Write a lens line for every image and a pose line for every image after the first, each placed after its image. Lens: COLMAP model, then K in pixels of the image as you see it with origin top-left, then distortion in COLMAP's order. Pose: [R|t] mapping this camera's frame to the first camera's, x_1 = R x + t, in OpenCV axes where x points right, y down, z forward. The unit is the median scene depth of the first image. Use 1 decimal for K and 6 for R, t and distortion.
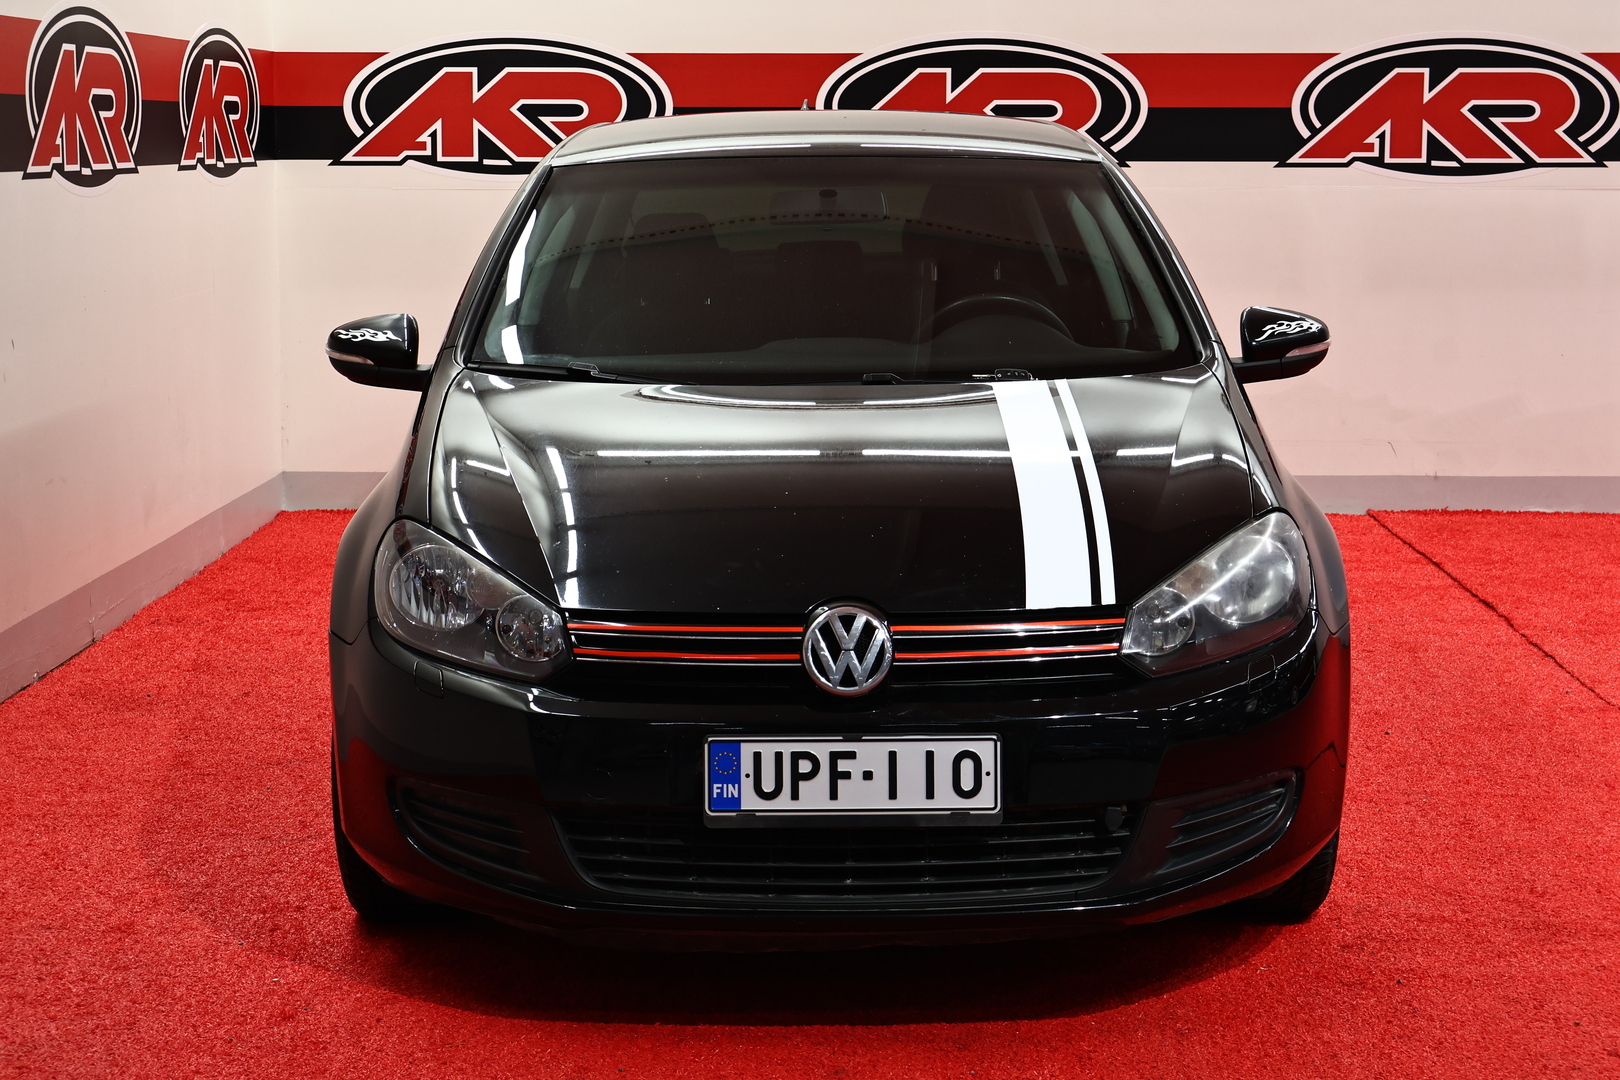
lens RADIAL K [[2868.0, 0, 814.4], [0, 2868.0, 462.9], [0, 0, 1]] dist [0.026006, 0.000000]
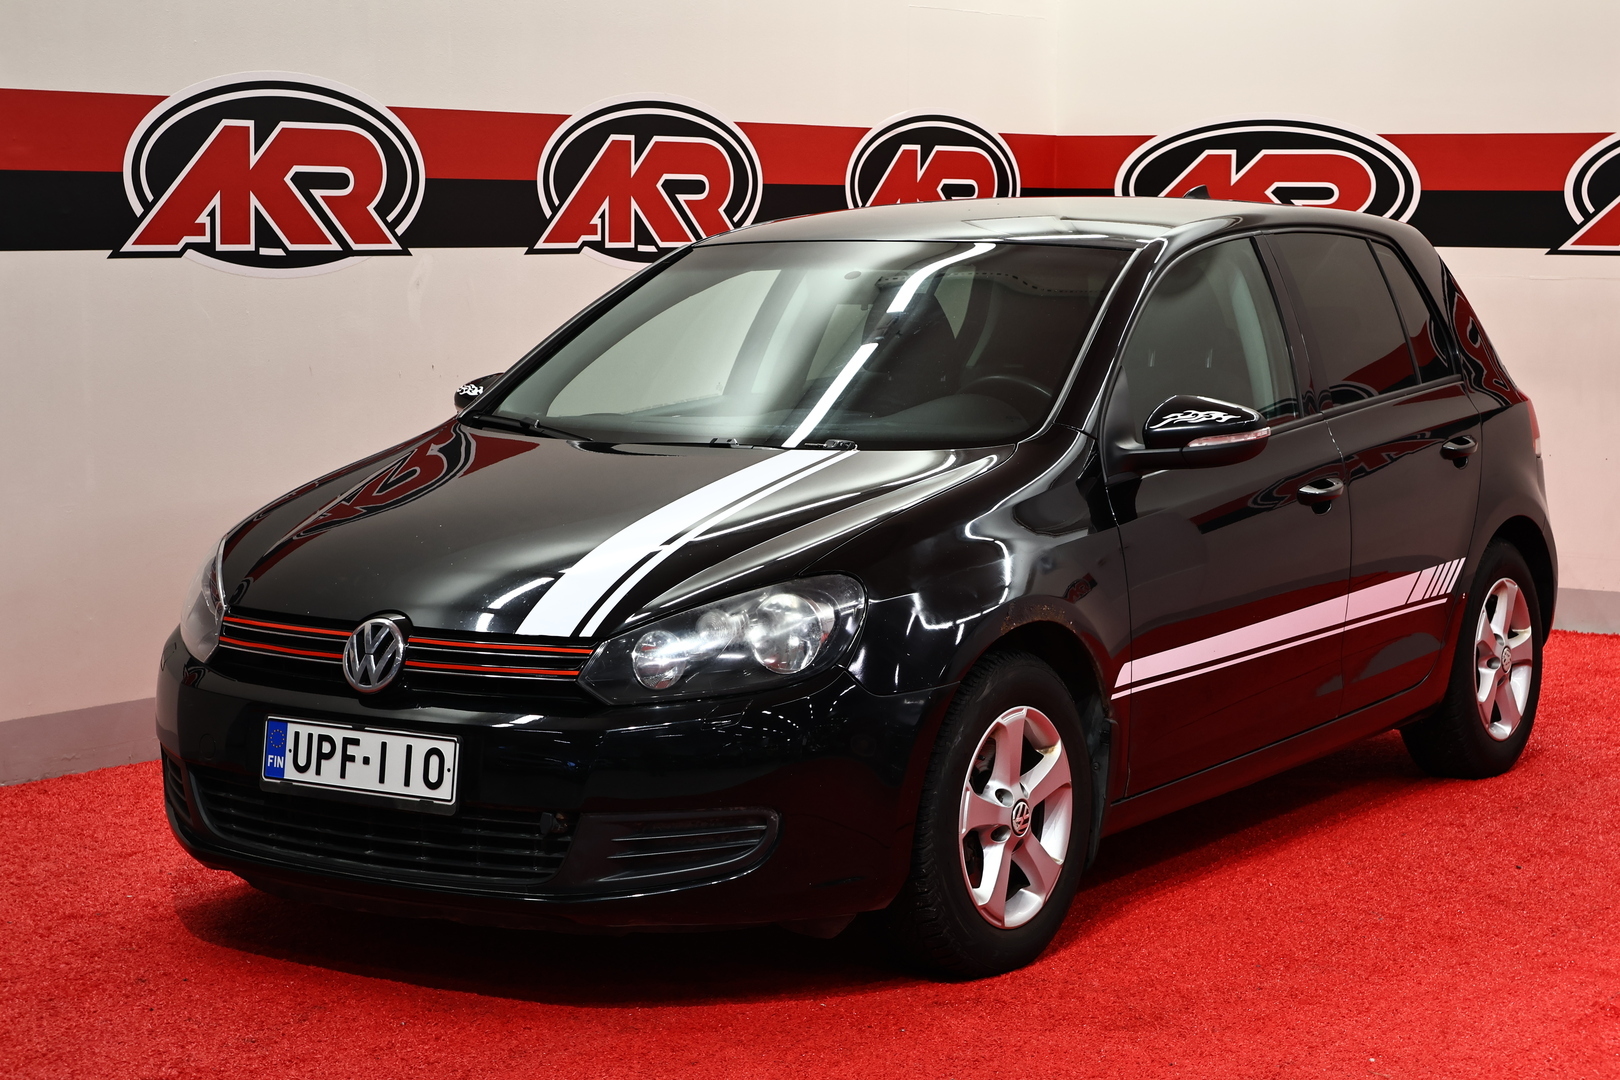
lens RADIAL K [[3263.0, 0, 809.9], [0, 3263.0, 539.9], [0, 0, 1]] dist [-0.131293, 0.000000]
pose [[0.826324, 0.058126, -0.560187, 0.688562], [-0.067120, 0.997735, 0.004518, 0.000785], [0.559181, 0.033866, 0.828354, -0.000272]]
